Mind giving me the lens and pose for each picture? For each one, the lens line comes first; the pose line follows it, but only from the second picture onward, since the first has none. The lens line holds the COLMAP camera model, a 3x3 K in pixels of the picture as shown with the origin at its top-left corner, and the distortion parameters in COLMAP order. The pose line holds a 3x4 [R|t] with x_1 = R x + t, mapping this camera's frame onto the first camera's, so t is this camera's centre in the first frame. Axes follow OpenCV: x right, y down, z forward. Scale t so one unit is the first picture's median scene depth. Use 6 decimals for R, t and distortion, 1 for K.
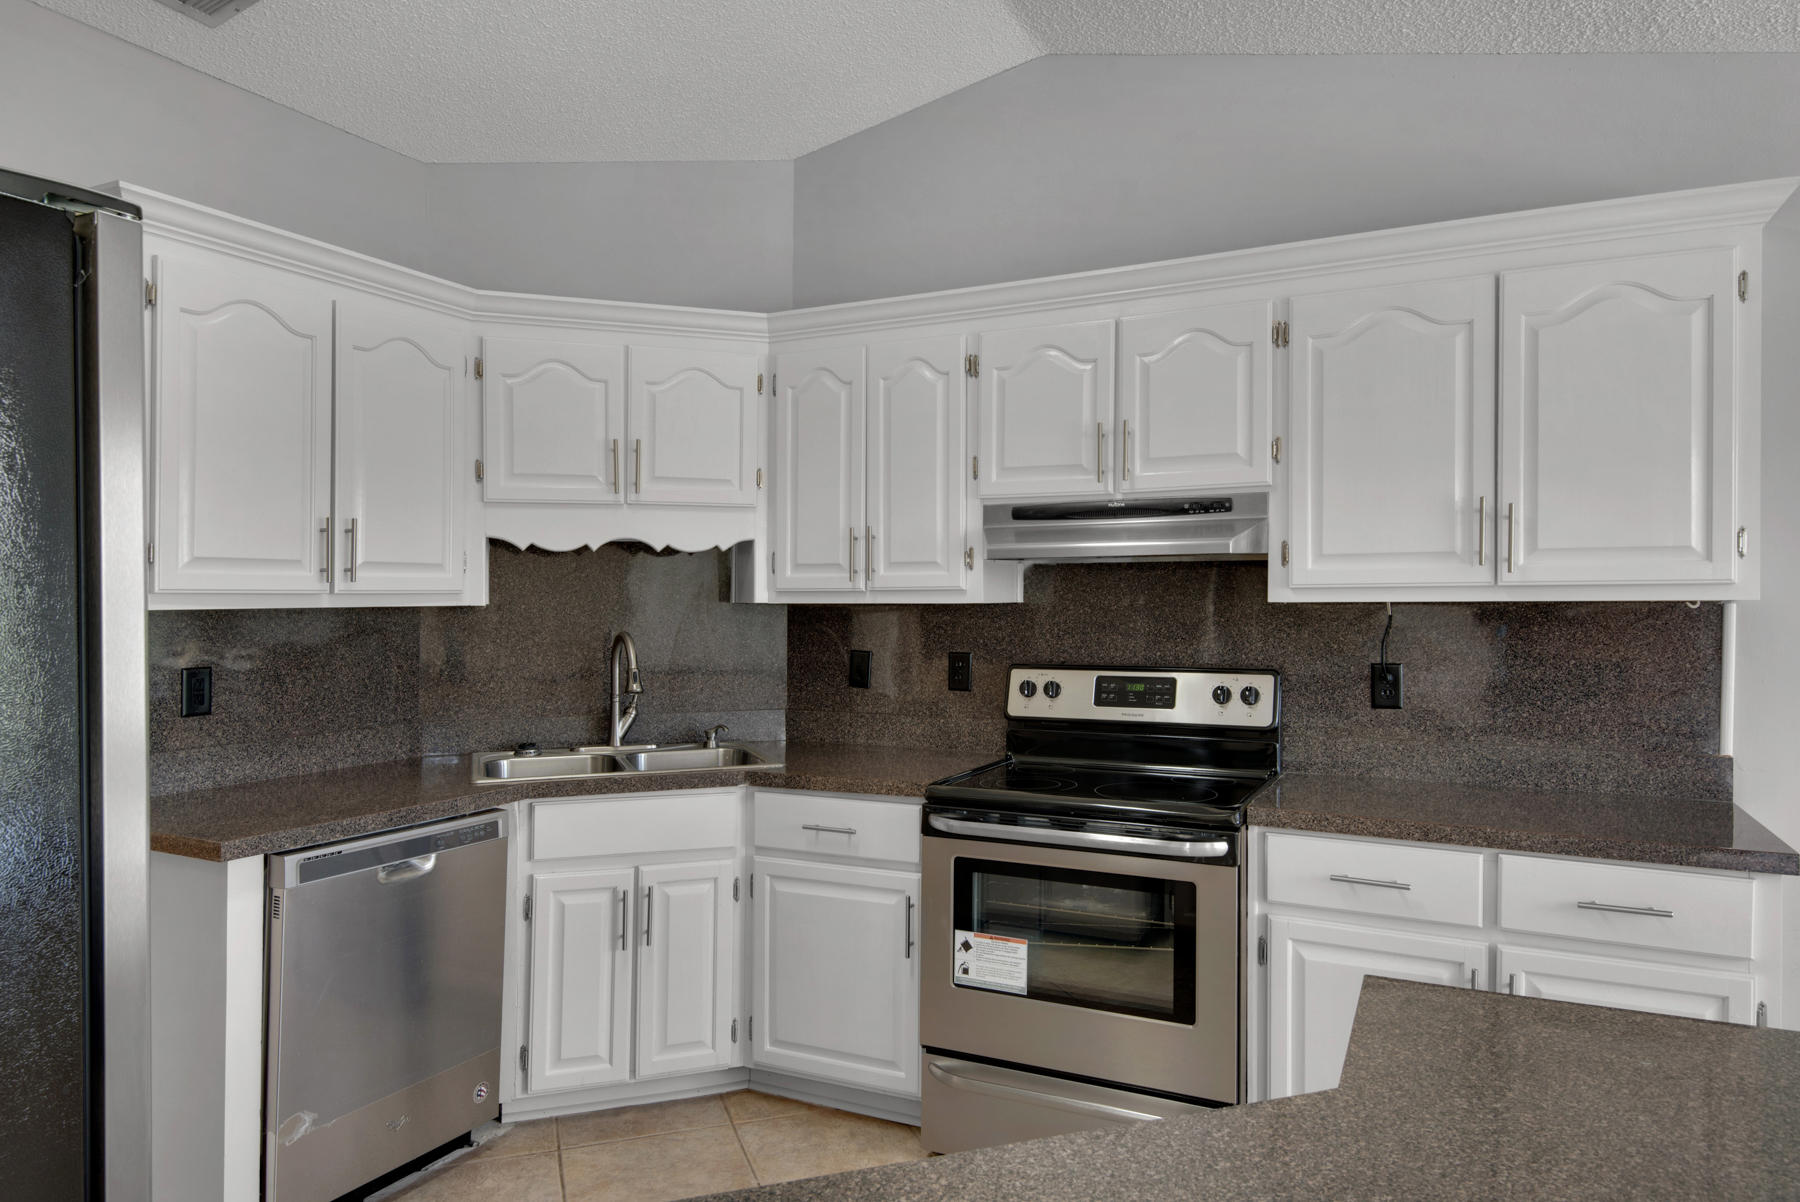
lens RADIAL K [[1153.8, 0, 908.3], [0, 1153.8, 600.8], [0, 0, 1]] dist [0.018798, -0.006439]
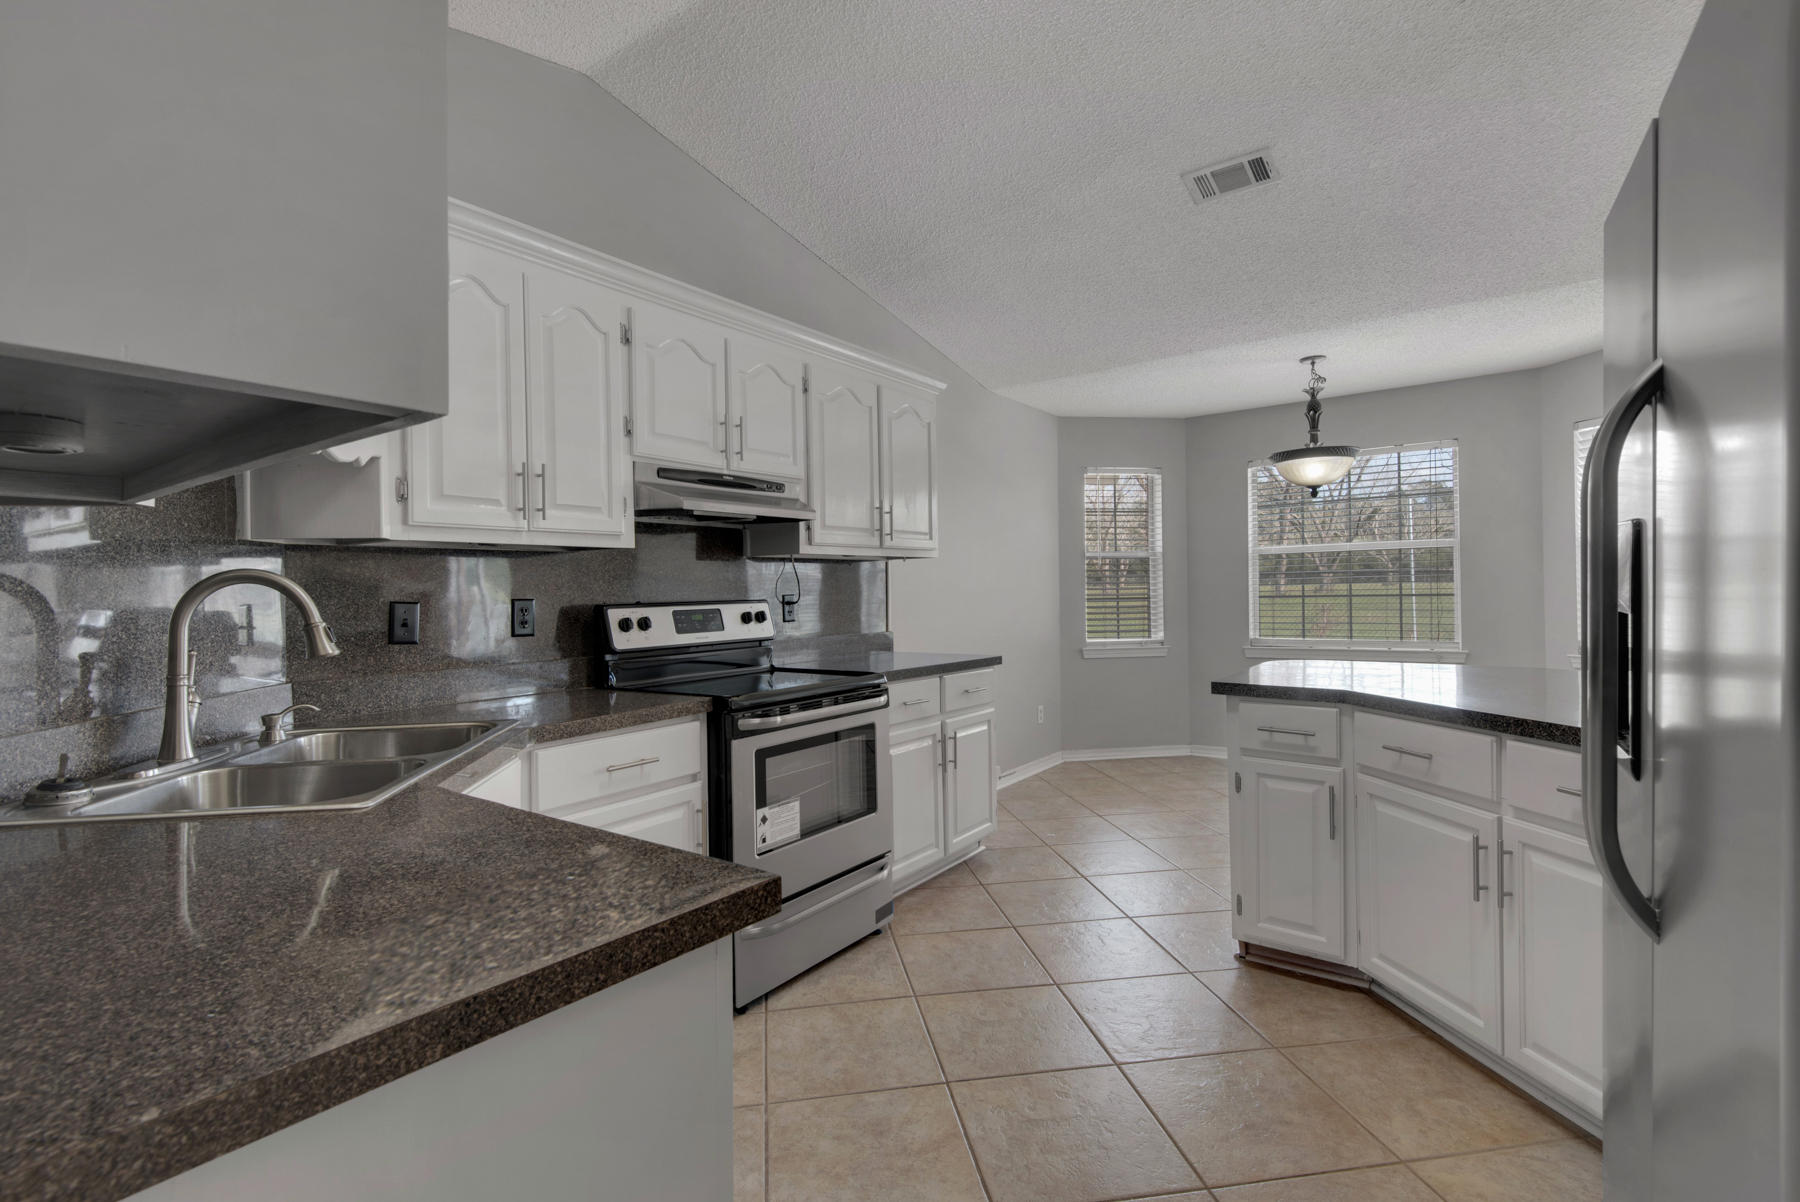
lens RADIAL K [[810.5, 0, 890.1], [0, 810.5, 587.9], [0, 0, 1]] dist [0.026570, -0.014728]
pose [[0.174905, 0.002724, 0.984582, -0.729543], [0.021244, 0.999753, -0.006540, 0.056245], [-0.984356, 0.022061, 0.174804, 0.665313]]
